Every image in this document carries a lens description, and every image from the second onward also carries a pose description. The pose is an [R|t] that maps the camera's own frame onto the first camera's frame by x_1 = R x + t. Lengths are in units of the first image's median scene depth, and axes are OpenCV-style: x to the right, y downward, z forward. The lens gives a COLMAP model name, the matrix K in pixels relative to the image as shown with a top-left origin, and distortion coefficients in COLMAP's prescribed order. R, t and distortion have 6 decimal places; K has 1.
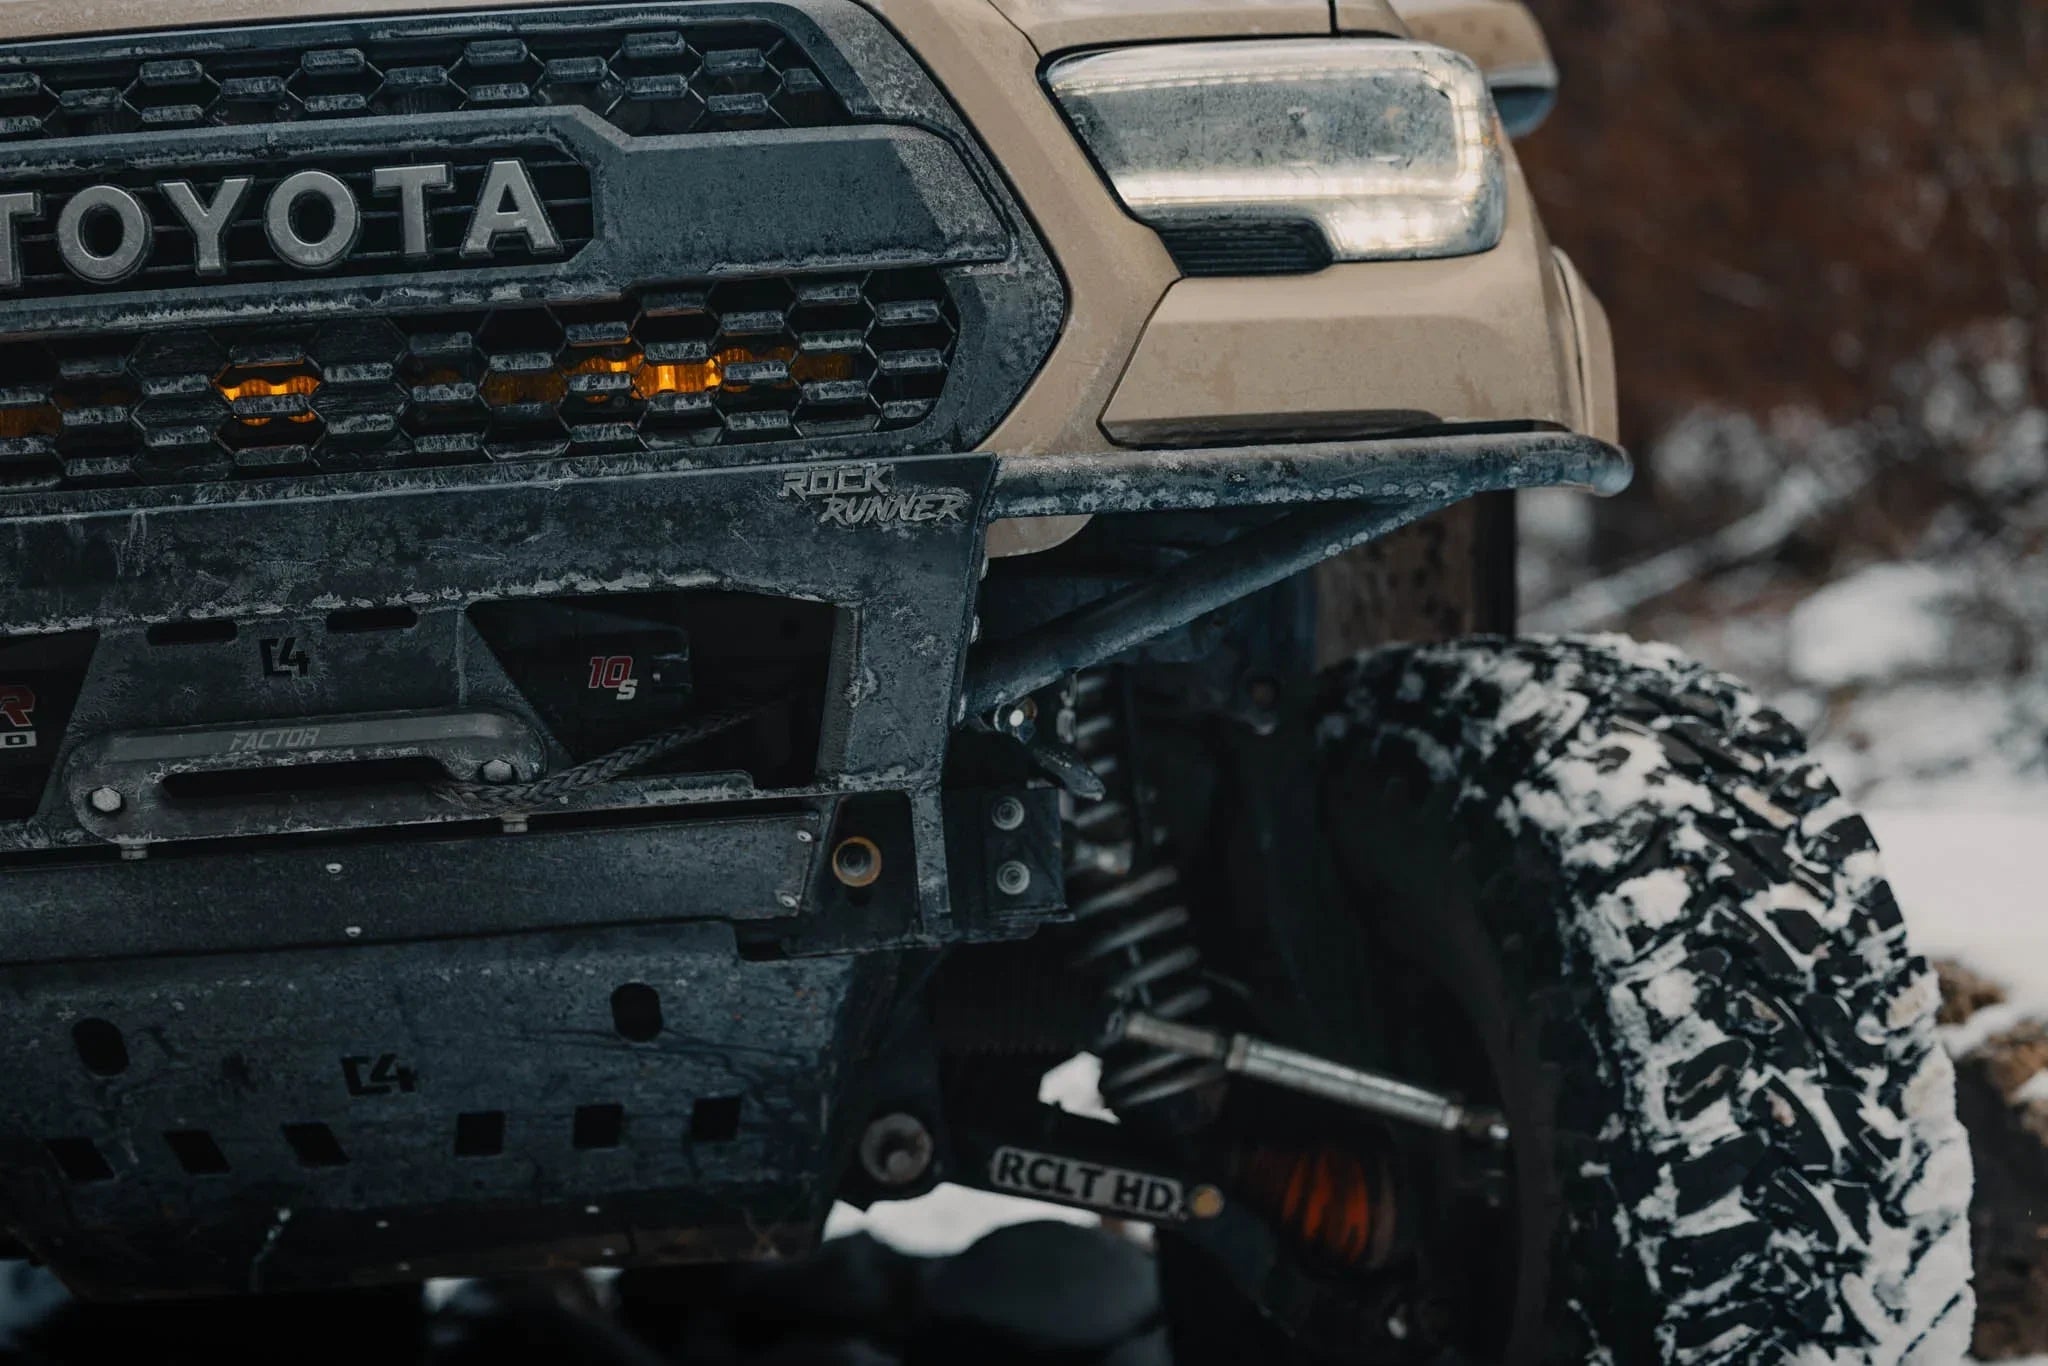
lens RADIAL K [[4926.3, 0, 1006.4], [0, 4926.3, 697.8], [0, 0, 1]] dist [-0.079384, 0.000000]
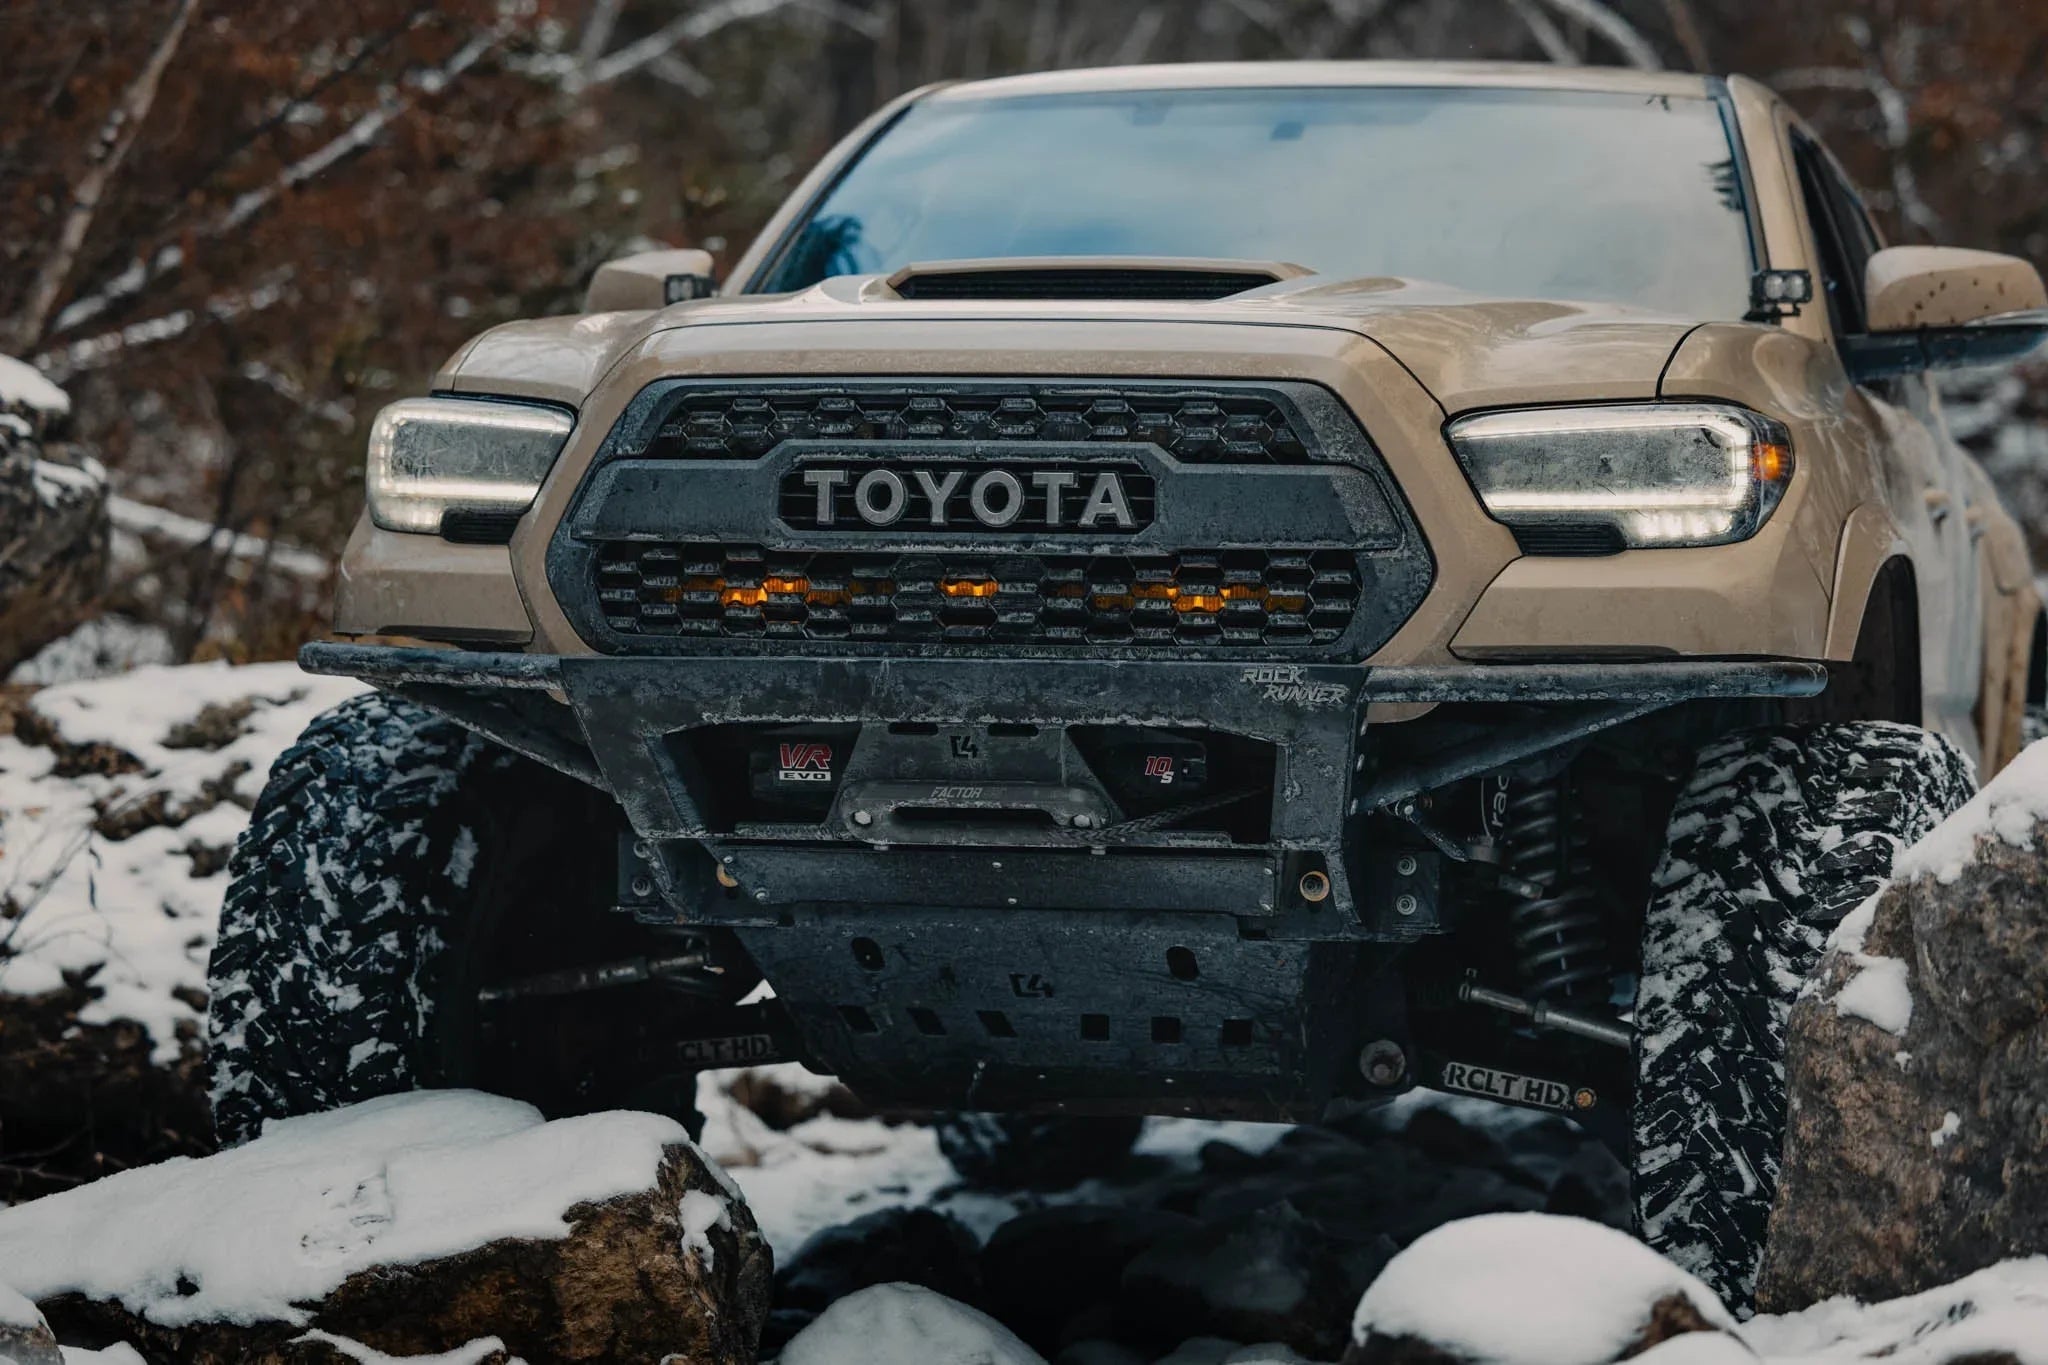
lens RADIAL K [[6285.4, 0, 869.0], [0, 6285.4, 756.0], [0, 0, 1]] dist [0.412169, 0.000000]
pose [[0.962739, 0.084907, -0.256758, 0.392088], [-0.072022, 0.995645, 0.059196, -0.133916], [0.260666, -0.038498, 0.964661, -1.157621]]
